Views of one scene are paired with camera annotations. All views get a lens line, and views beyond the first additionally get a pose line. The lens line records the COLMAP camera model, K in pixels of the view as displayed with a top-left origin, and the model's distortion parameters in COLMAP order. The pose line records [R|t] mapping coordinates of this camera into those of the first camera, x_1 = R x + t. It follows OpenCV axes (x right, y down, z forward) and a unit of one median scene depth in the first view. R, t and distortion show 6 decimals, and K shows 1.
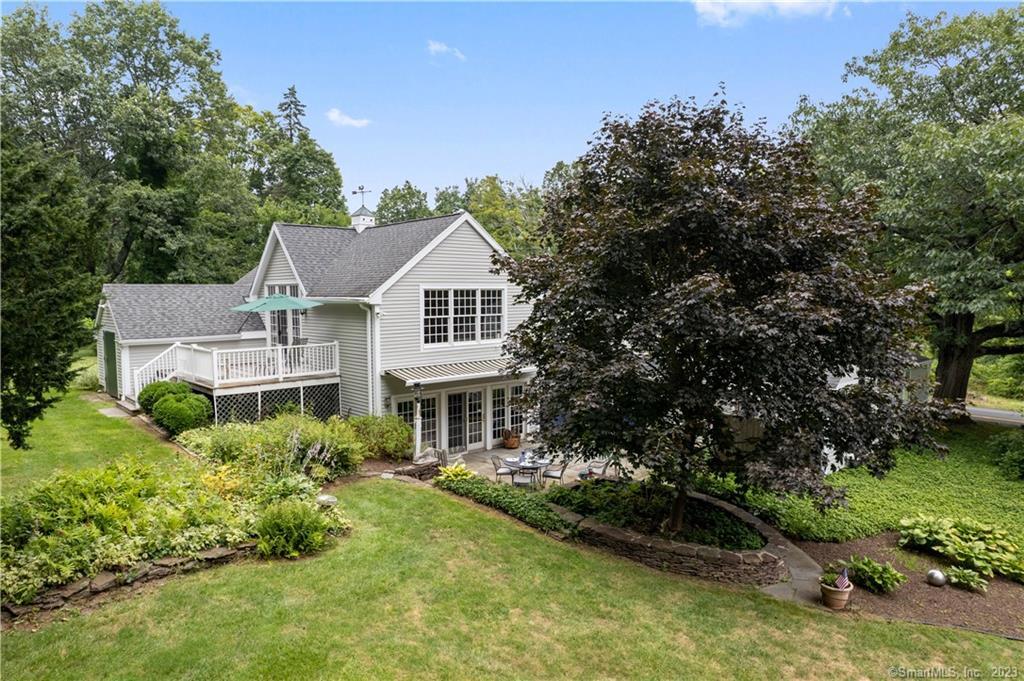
lens RADIAL K [[650.8, 0, 509.1], [0, 650.8, 341.3], [0, 0, 1]] dist [-0.034028, 0.007073]
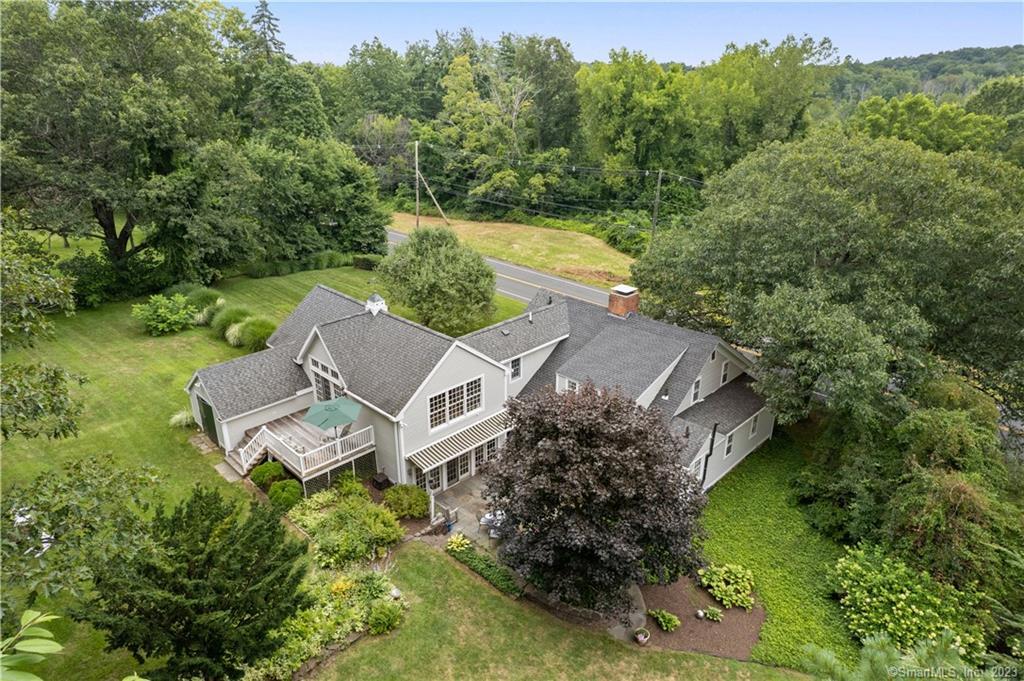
lens RADIAL K [[650.8, 0, 514.0], [0, 650.8, 340.3], [0, 0, 1]] dist [-0.034028, 0.007073]
pose [[0.998815, -0.008160, 0.047984, -0.006394], [-0.006693, 0.953456, 0.301457, -0.661493], [-0.048211, -0.301421, 0.952272, -0.404017]]
